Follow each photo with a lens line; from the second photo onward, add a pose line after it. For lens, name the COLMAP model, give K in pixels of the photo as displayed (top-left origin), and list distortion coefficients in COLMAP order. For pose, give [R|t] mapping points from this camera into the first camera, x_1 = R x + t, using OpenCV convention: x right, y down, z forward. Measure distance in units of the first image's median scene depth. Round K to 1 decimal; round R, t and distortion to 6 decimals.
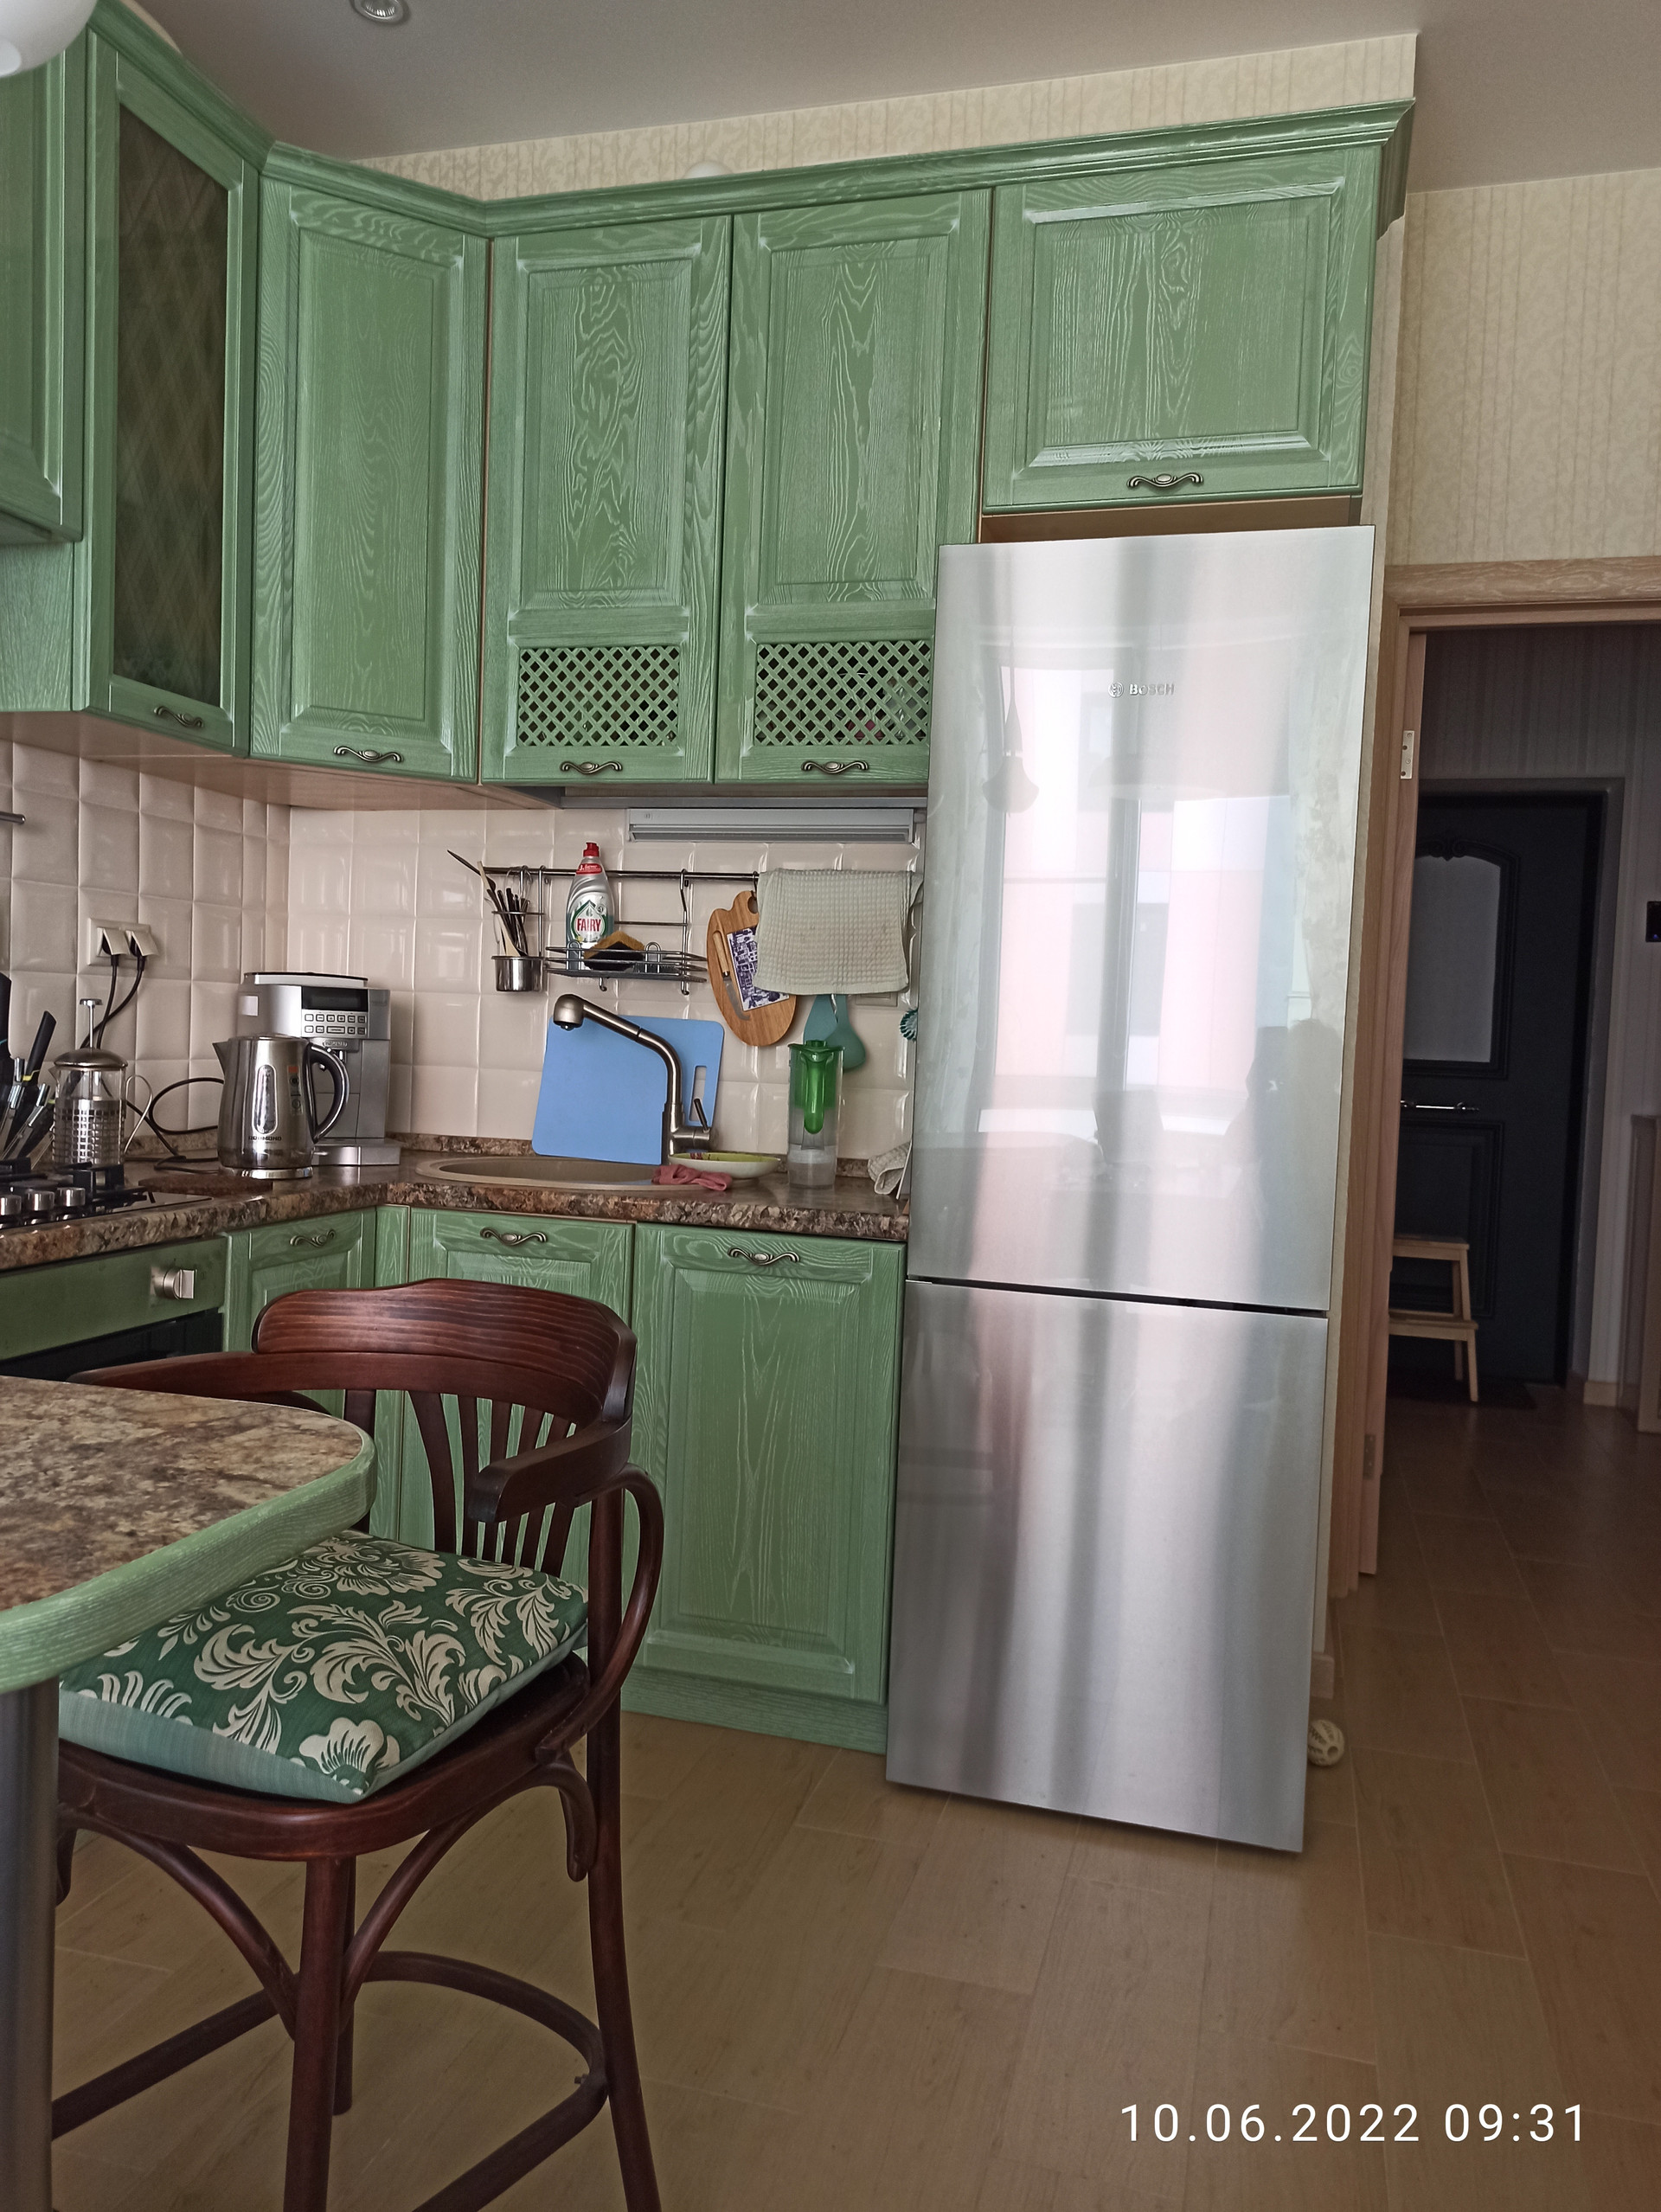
lens RADIAL K [[1650.0, 0, 841.3], [0, 1650.0, 1112.5], [0, 0, 1]] dist [0.063419, -0.059769]
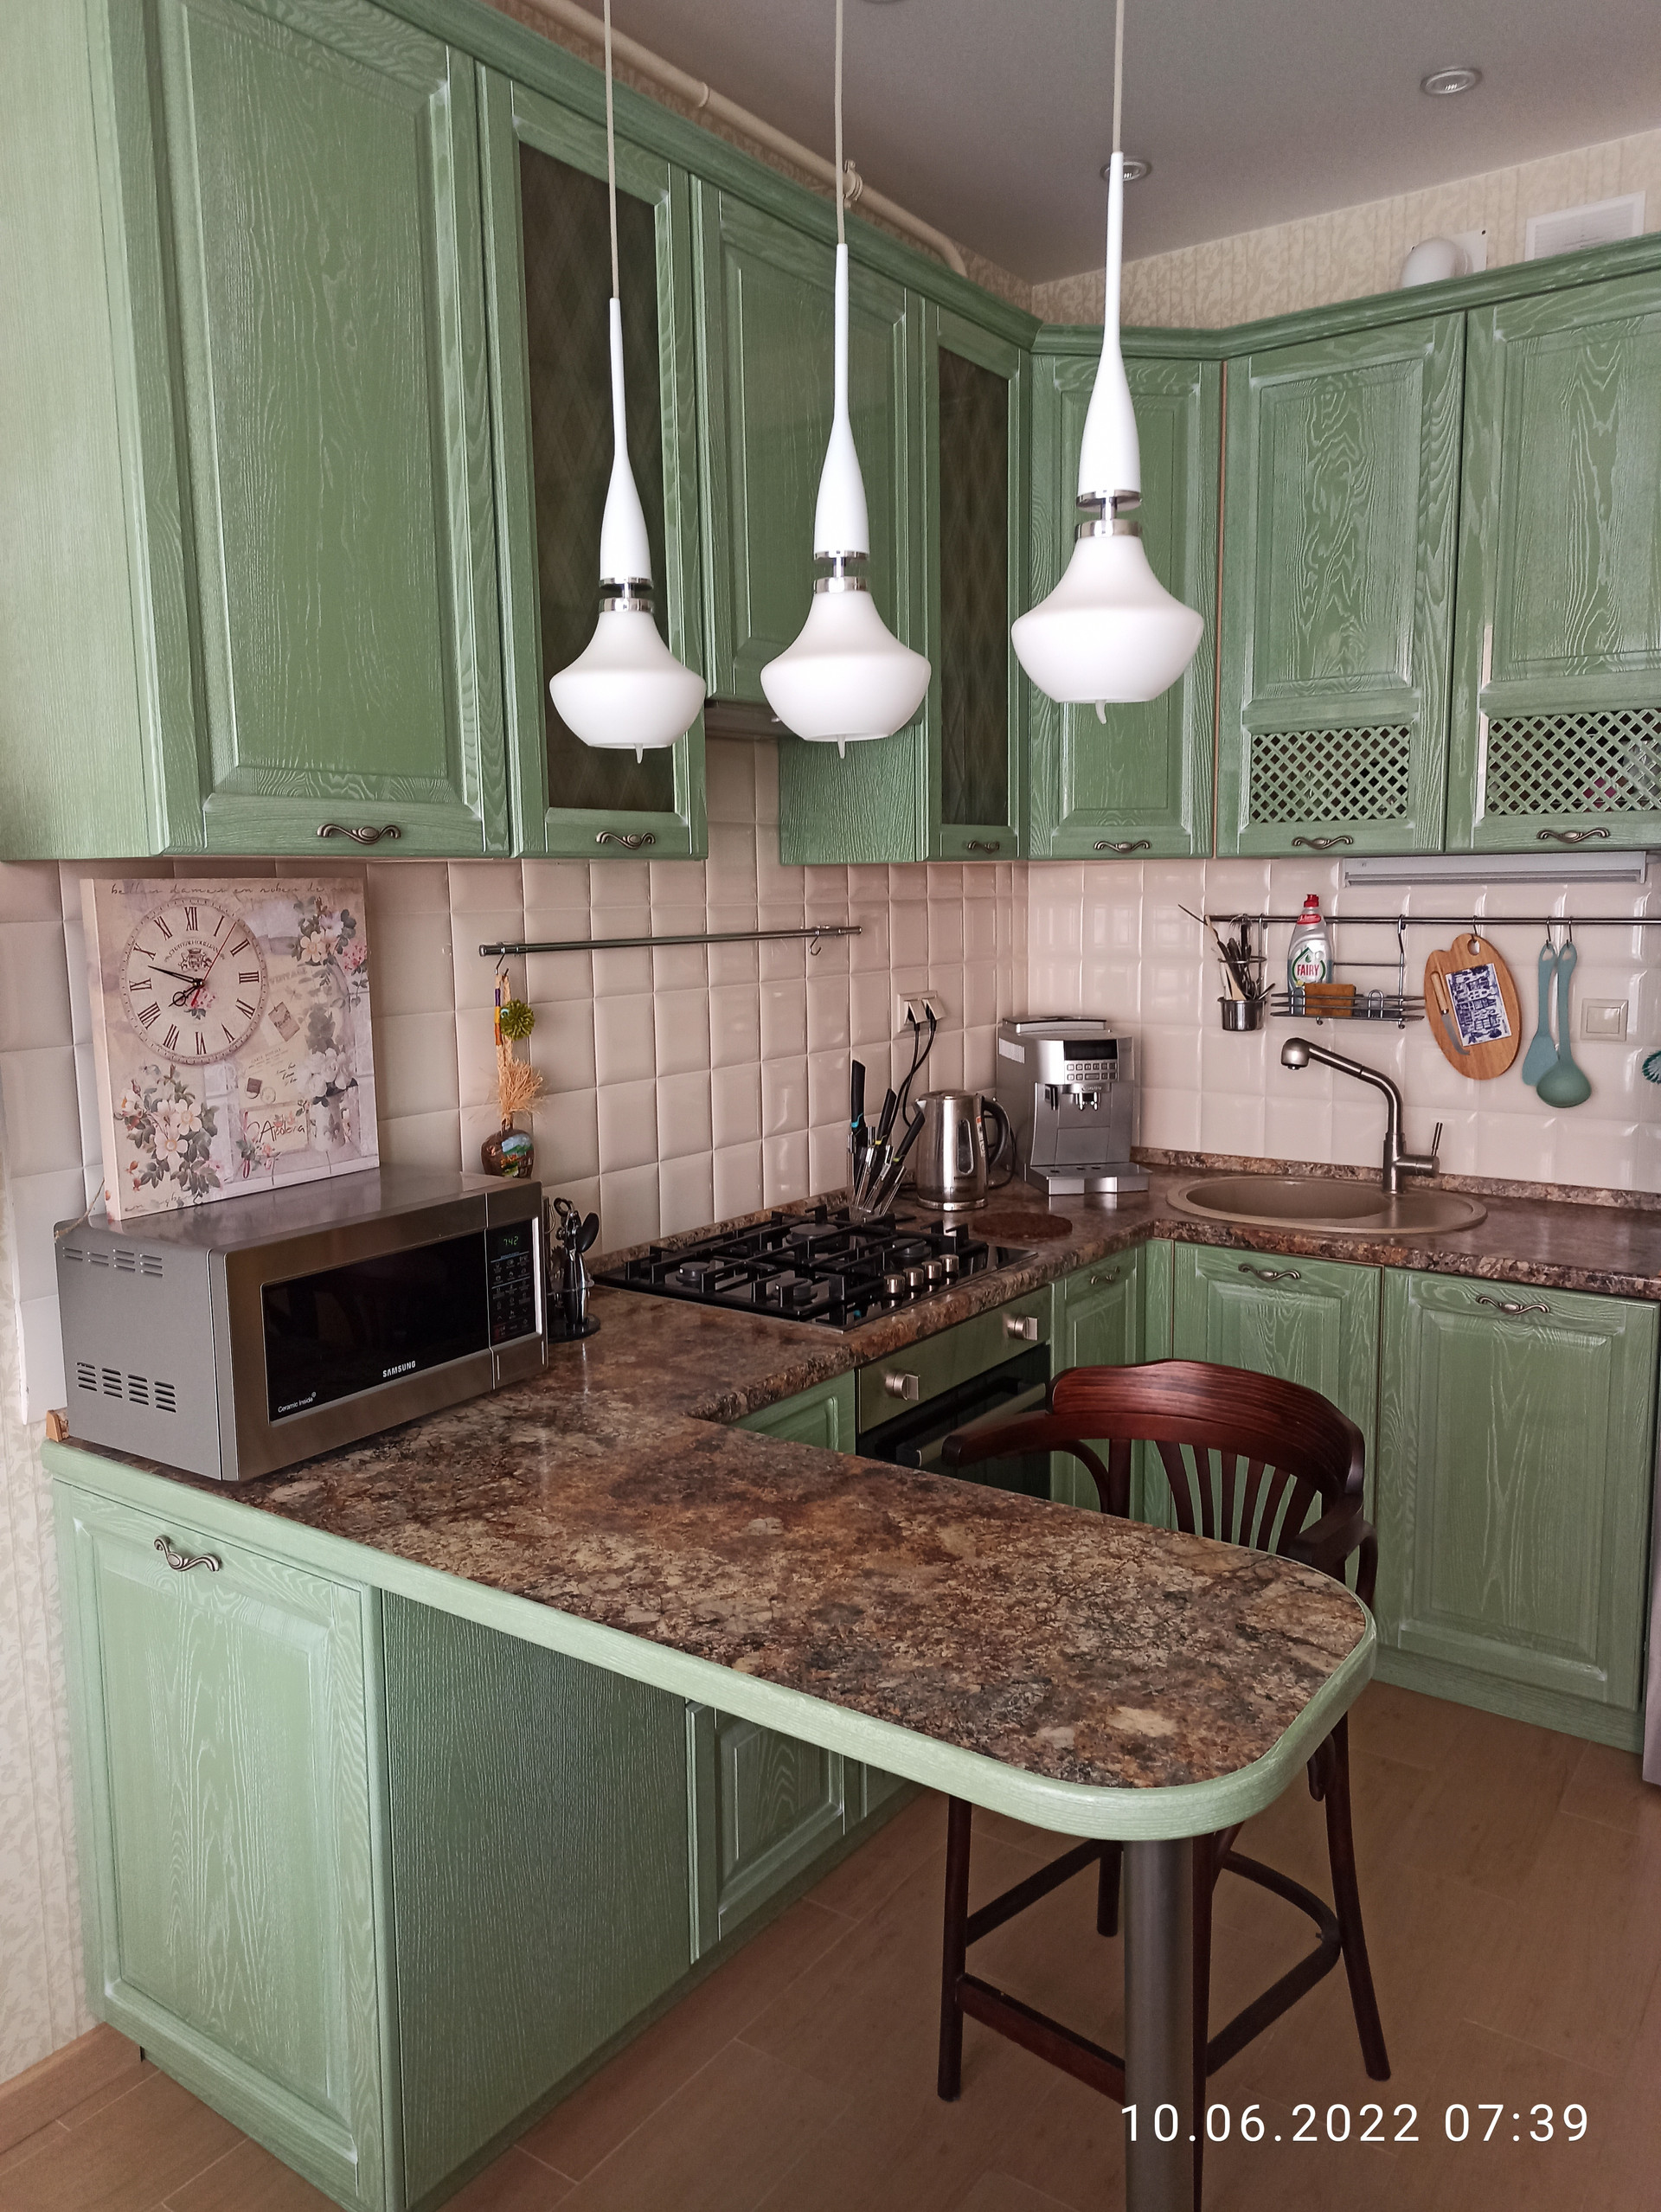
lens RADIAL K [[1650.0, 0, 818.6], [0, 1650.0, 1101.7], [0, 0, 1]] dist [0.063419, -0.059769]
pose [[0.939800, -0.006632, -0.341661, -0.092302], [0.035883, 0.996199, 0.079366, -0.139609], [0.339836, -0.086848, 0.936466, -0.172765]]
